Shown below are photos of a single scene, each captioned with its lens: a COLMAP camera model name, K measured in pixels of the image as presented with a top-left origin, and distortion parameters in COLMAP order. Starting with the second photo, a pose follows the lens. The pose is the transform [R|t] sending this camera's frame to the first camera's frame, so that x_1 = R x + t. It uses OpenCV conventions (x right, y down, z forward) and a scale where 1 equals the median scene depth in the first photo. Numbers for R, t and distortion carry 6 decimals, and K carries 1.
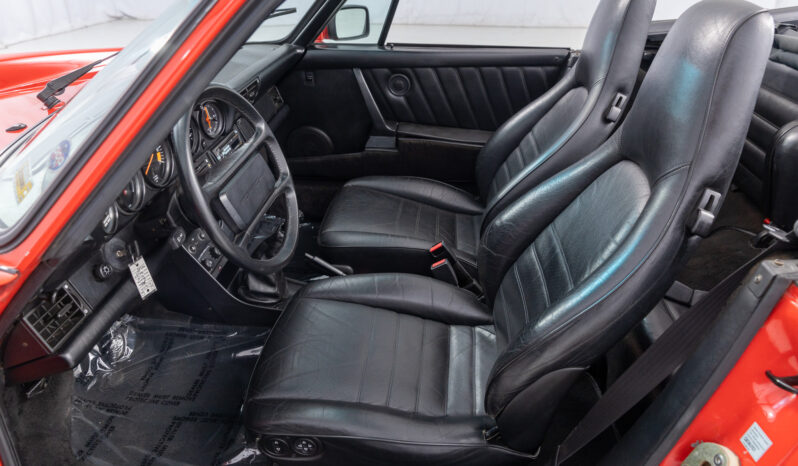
lens RADIAL K [[524.9, 0, 408.7], [0, 524.9, 231.3], [0, 0, 1]] dist [-0.000314, 0.000675]
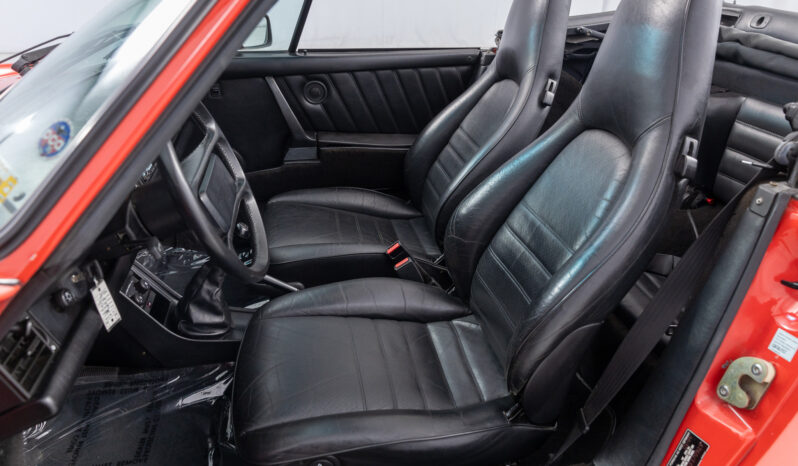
lens RADIAL K [[556.9, 0, 386.9], [0, 556.9, 235.5], [0, 0, 1]] dist [0.003327, 0.000602]
pose [[0.961832, -0.112145, 0.249605, -0.221733], [0.130940, 0.989575, -0.059960, 0.070434], [-0.240278, 0.090355, 0.966490, 0.021126]]
